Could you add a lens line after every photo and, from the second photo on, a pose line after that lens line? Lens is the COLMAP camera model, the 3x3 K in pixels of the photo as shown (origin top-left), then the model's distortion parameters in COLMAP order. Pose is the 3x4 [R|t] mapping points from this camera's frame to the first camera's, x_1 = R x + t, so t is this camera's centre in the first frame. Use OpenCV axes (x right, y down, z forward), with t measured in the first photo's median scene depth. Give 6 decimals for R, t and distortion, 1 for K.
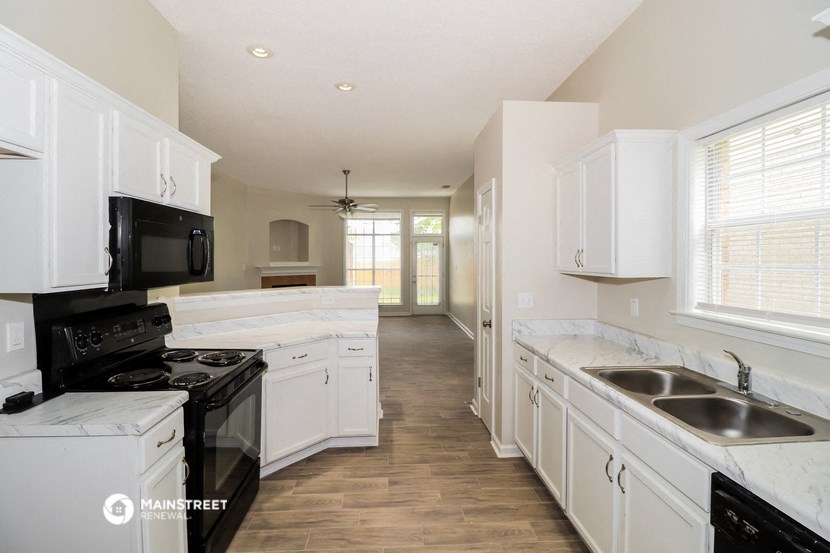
lens RADIAL K [[404.3, 0, 413.0], [0, 404.3, 270.7], [0, 0, 1]] dist [-0.011142, -0.003961]
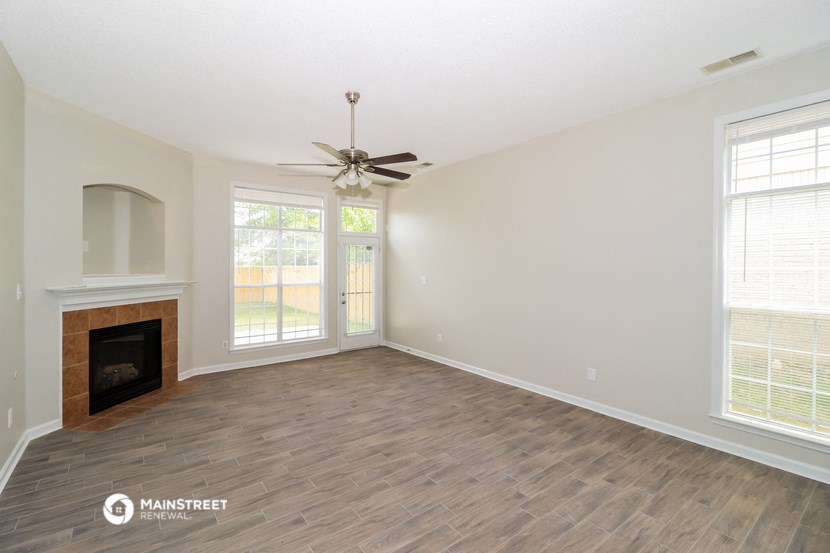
lens RADIAL K [[383.8, 0, 418.4], [0, 383.8, 271.1], [0, 0, 1]] dist [0.012860, -0.001374]
pose [[0.818943, -0.004277, 0.573859, -0.262748], [0.010669, 0.999913, -0.007772, -0.018464], [-0.573775, 0.012487, 0.818917, 0.400637]]
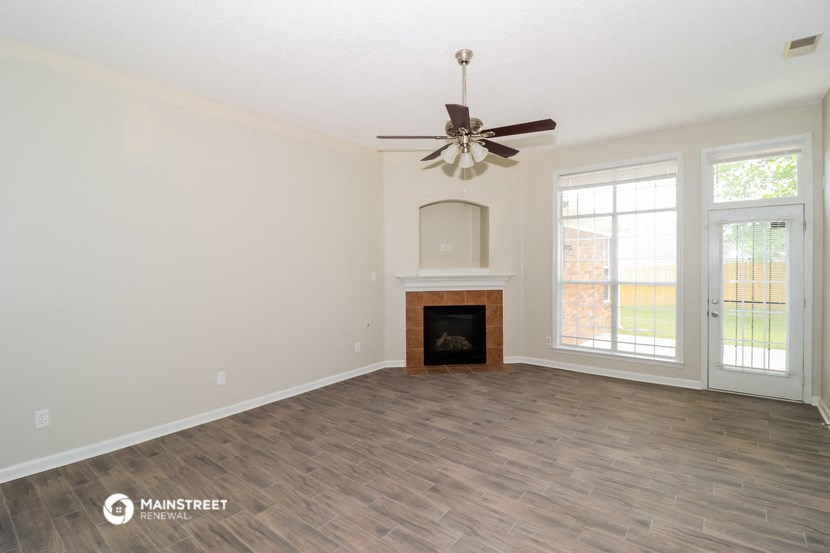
lens RADIAL K [[404.3, 0, 414.0], [0, 404.3, 270.9], [0, 0, 1]] dist [-0.011142, -0.003961]
pose [[0.742044, 0.006947, -0.670315, 0.053663], [-0.008241, 0.999965, 0.001240, -0.016980], [0.670300, 0.004603, 0.742076, 0.463464]]
